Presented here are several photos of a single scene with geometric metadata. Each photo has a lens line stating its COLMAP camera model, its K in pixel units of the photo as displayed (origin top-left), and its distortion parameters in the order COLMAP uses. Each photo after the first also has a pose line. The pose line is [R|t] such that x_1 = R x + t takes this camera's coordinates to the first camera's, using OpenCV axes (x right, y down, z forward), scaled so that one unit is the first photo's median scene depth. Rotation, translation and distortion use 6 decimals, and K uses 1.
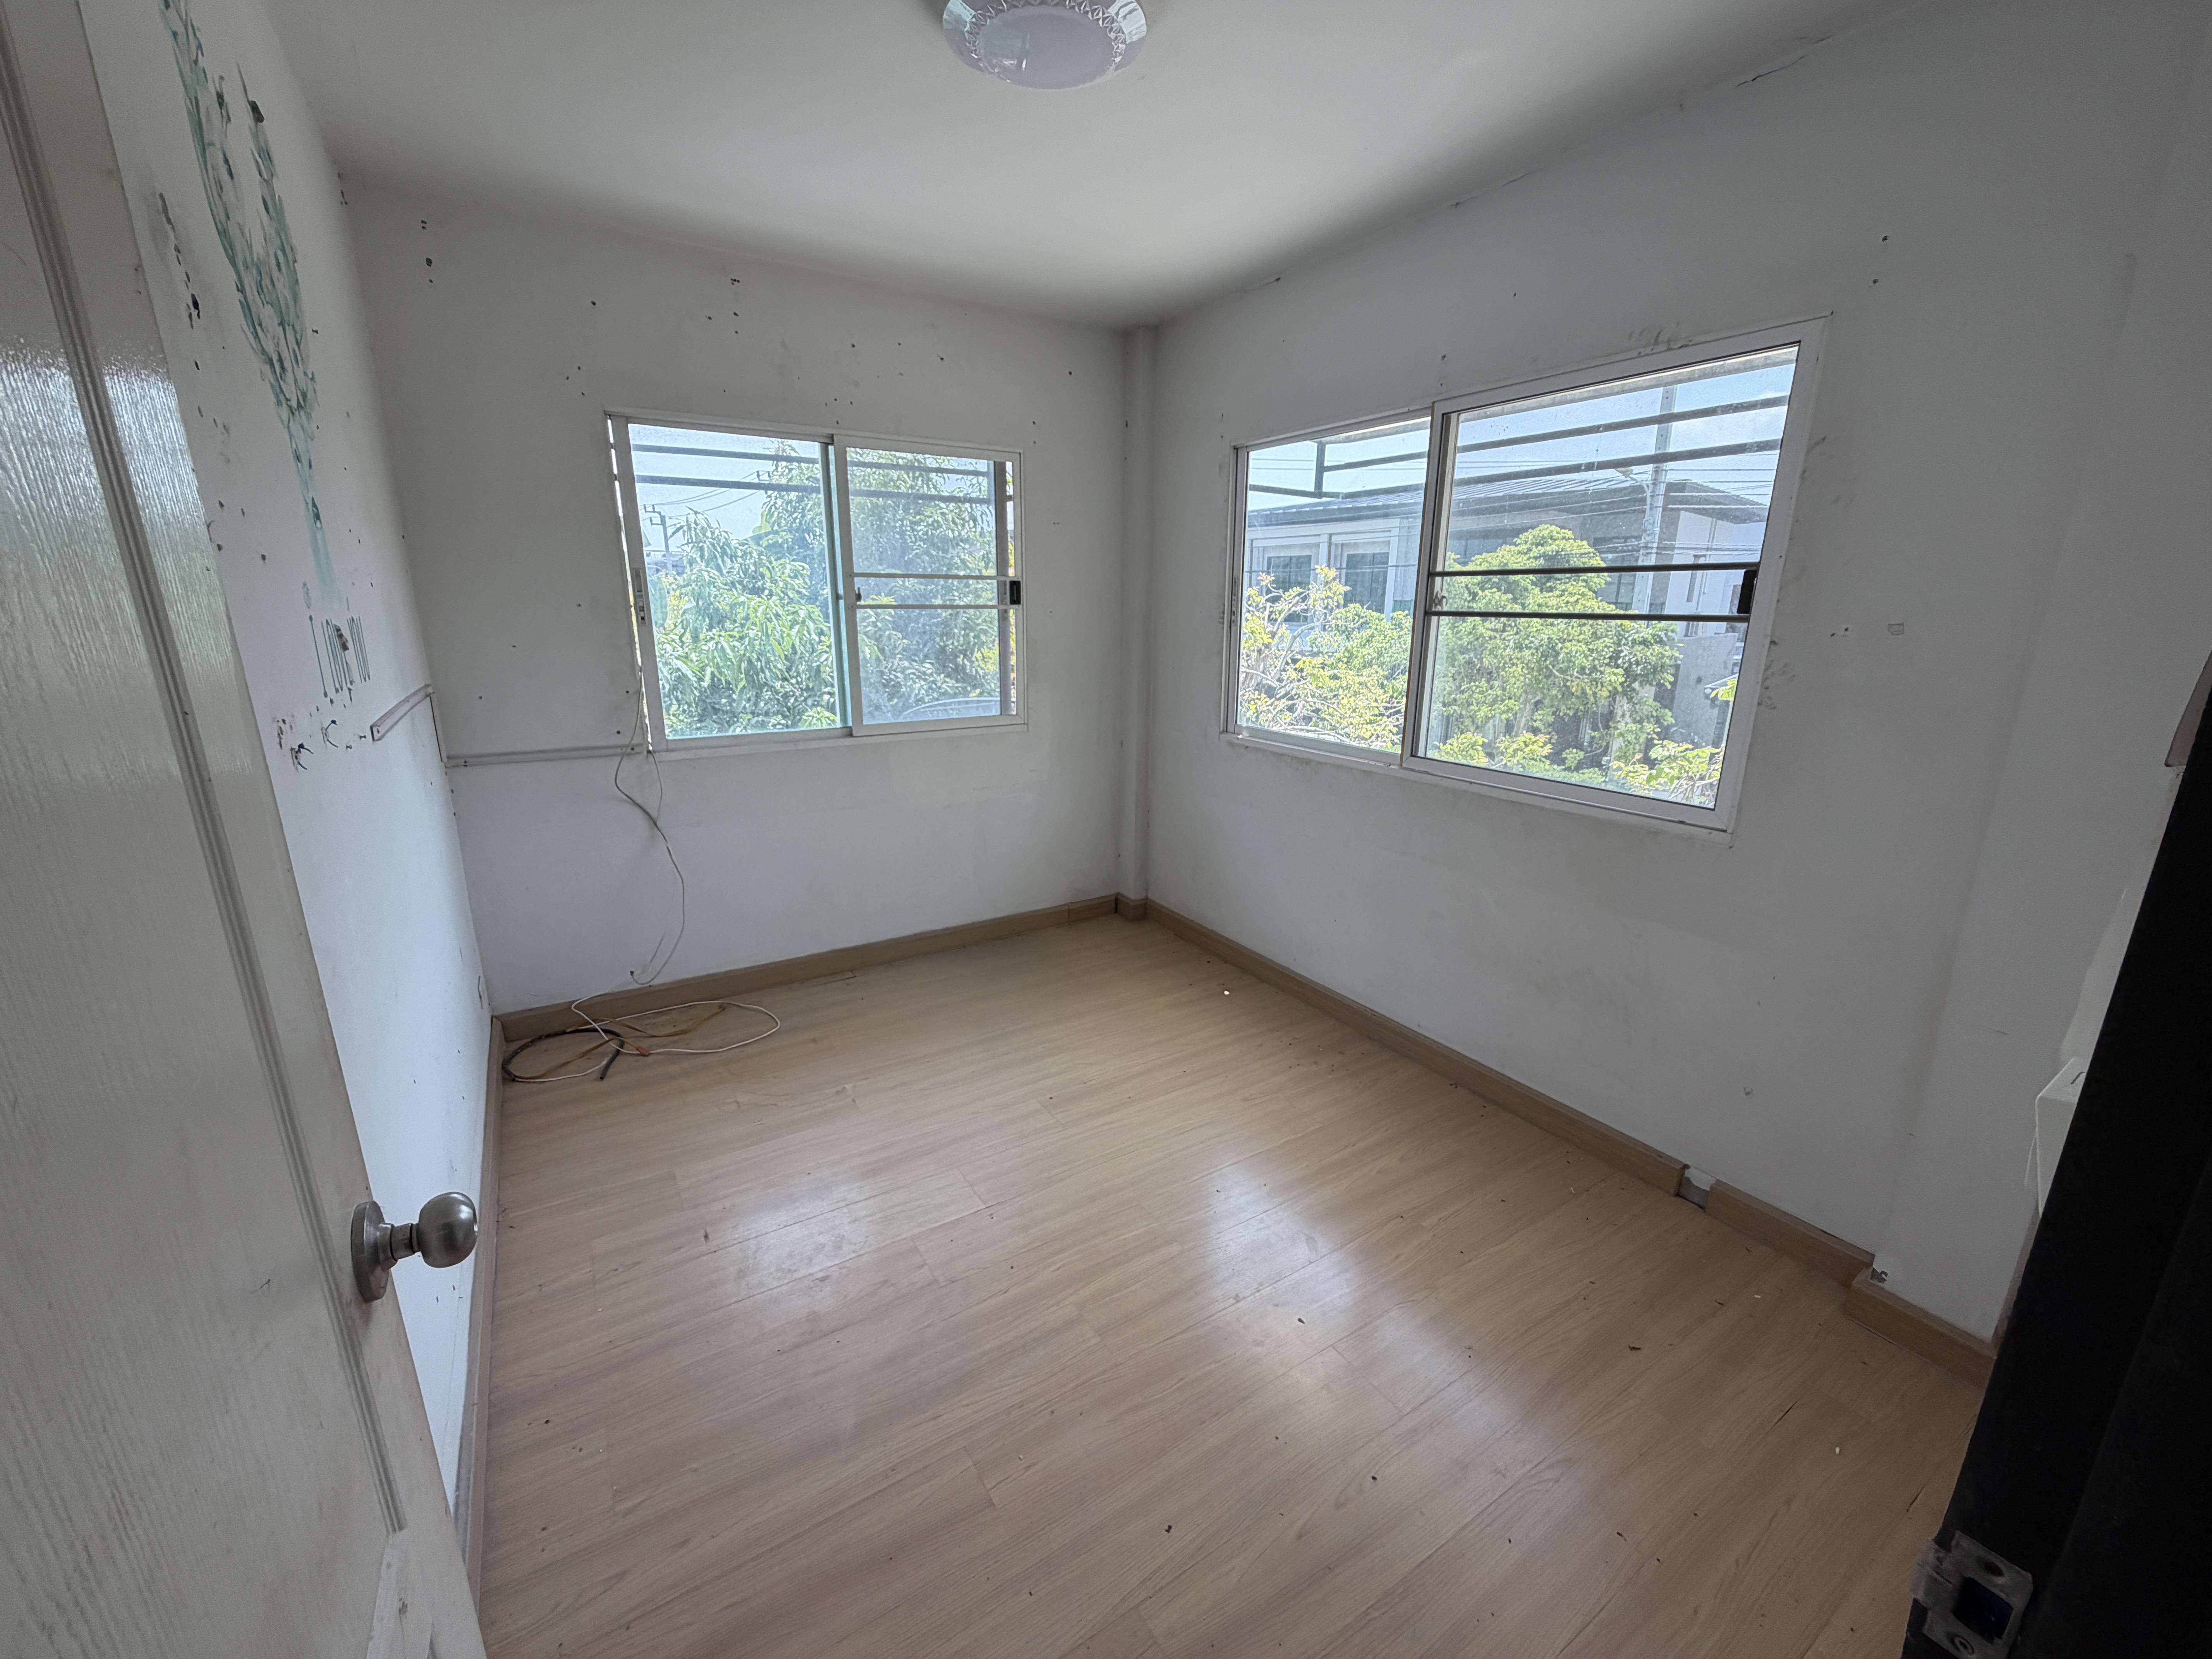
lens RADIAL K [[882.5, 0, 1106.0], [0, 882.5, 829.5], [0, 0, 1]] dist [-0.001481, 0.000350]
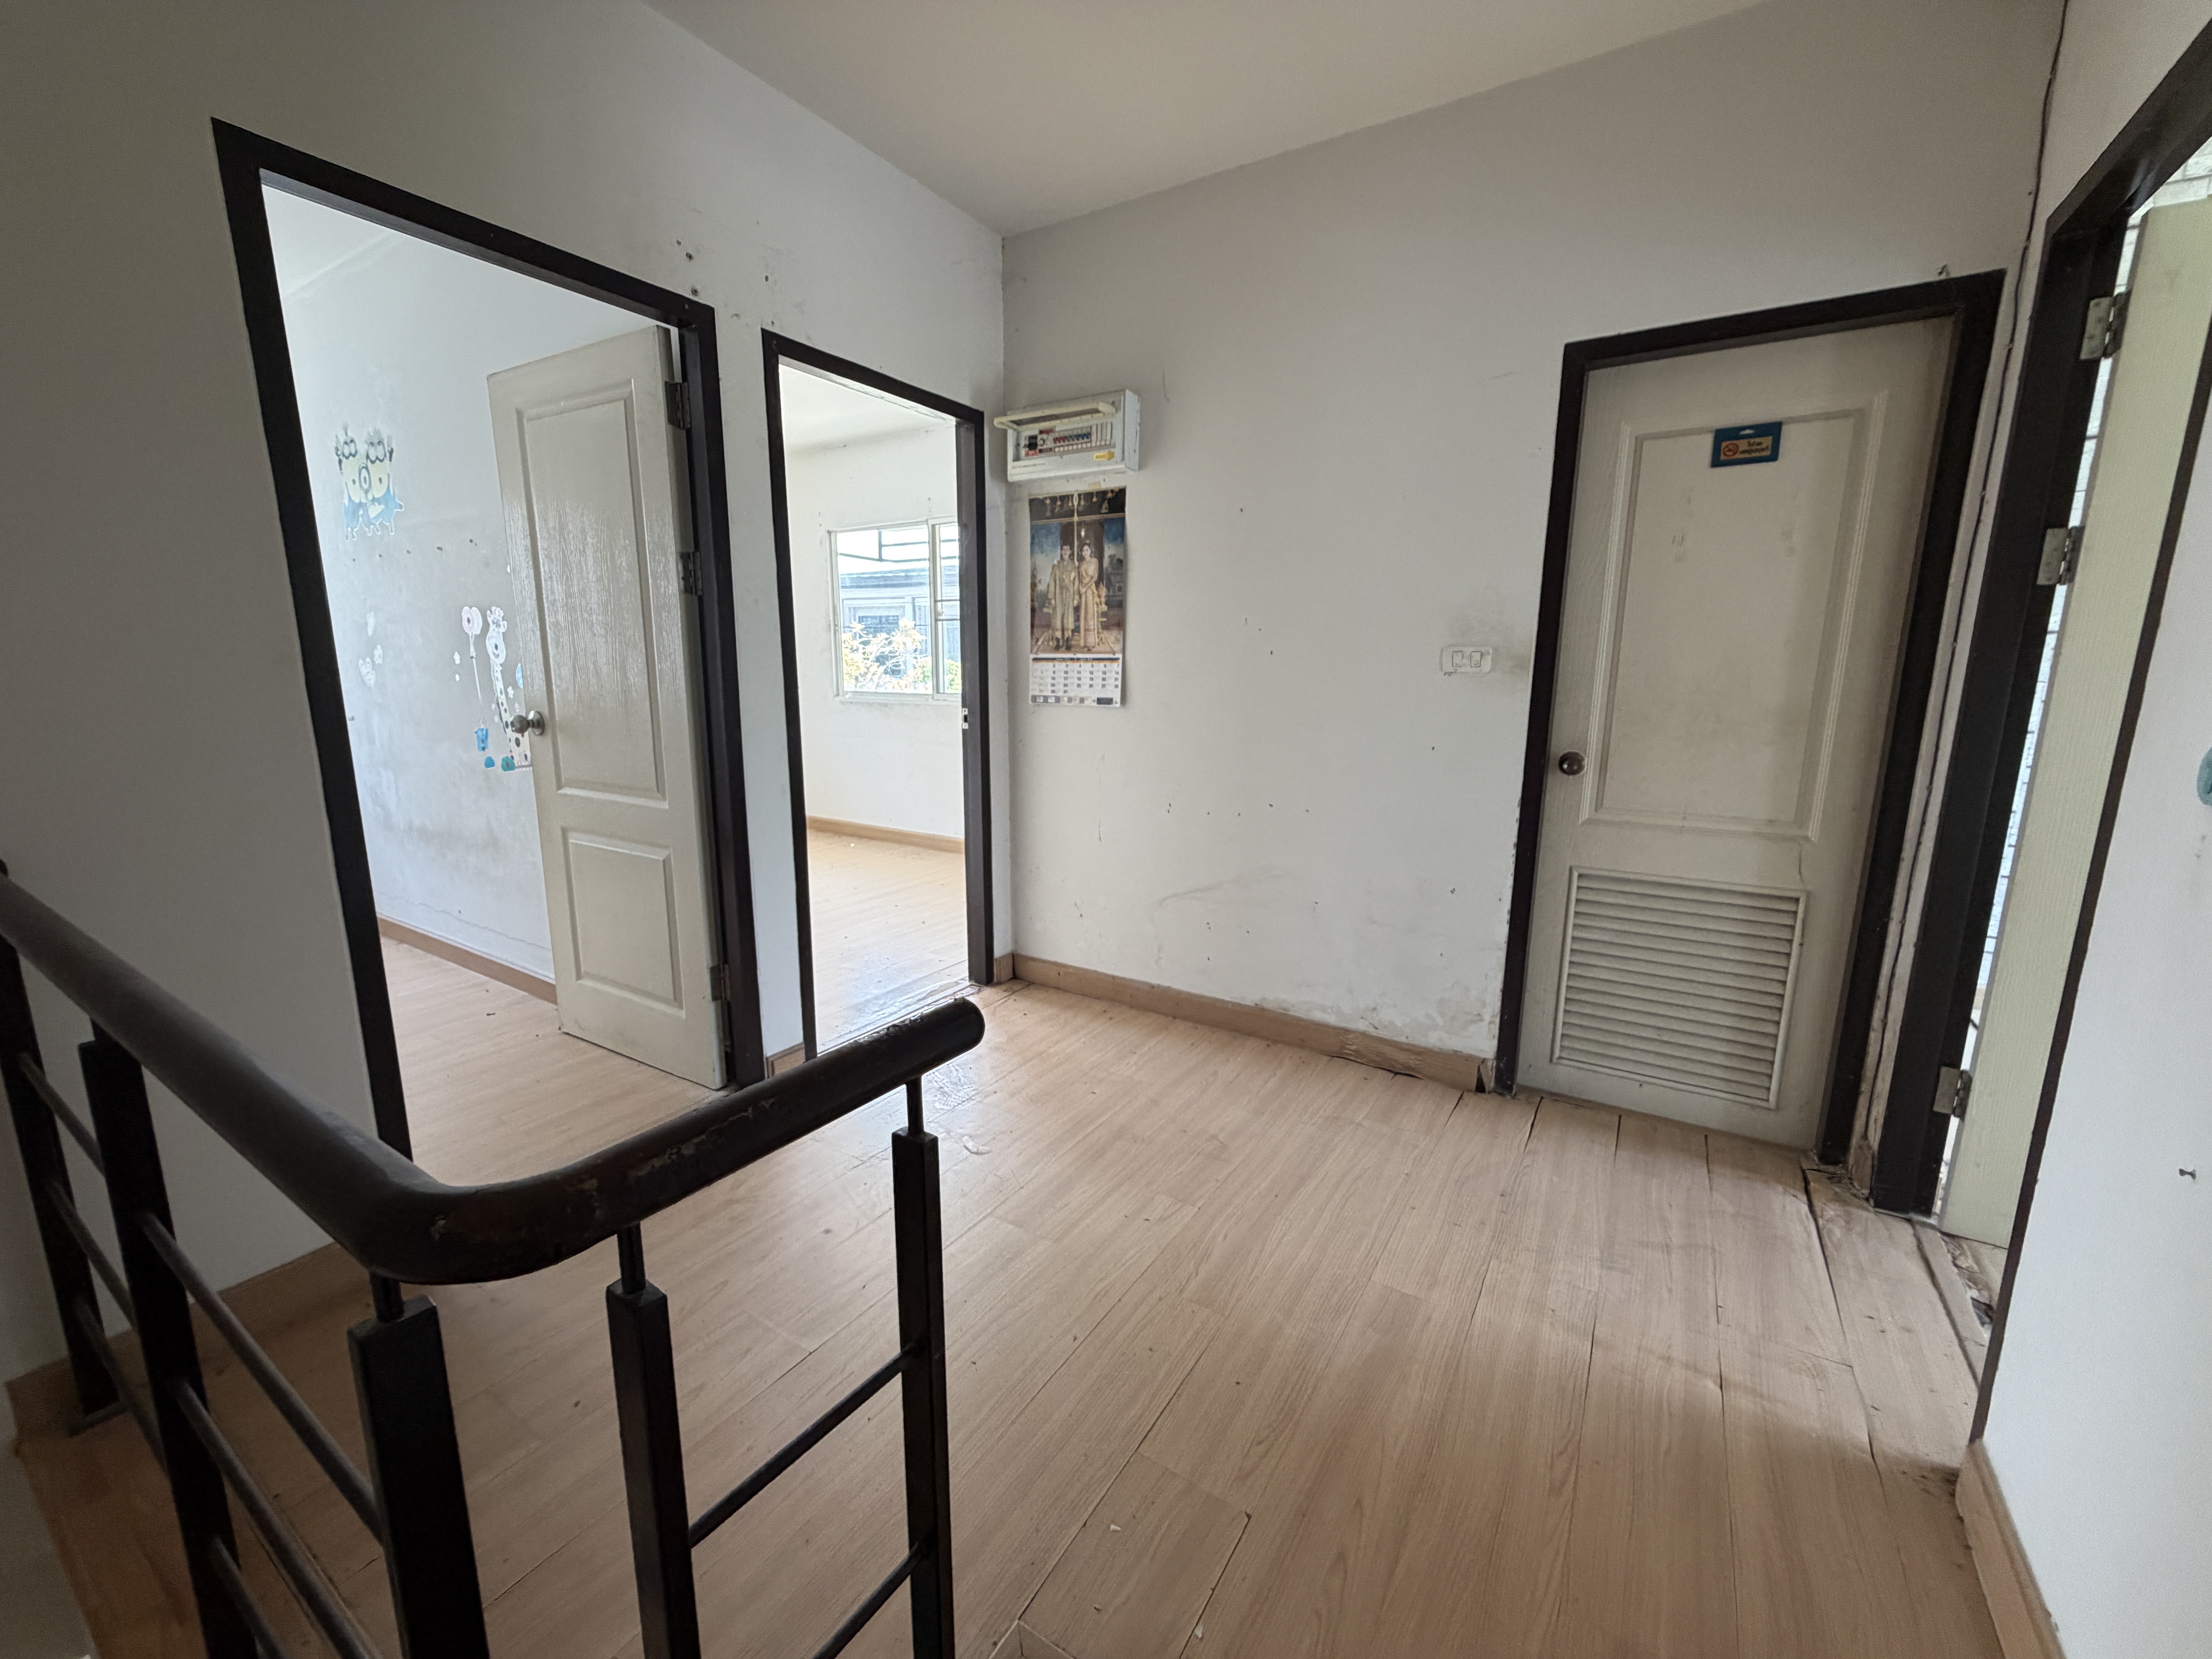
lens RADIAL K [[882.5, 0, 1106.0], [0, 882.5, 829.5], [0, 0, 1]] dist [-0.001481, 0.000350]
pose [[0.905255, -0.076194, 0.417981, -0.147288], [0.104984, 0.993396, -0.046286, 0.327890], [-0.411694, 0.085781, 0.907276, -0.852314]]
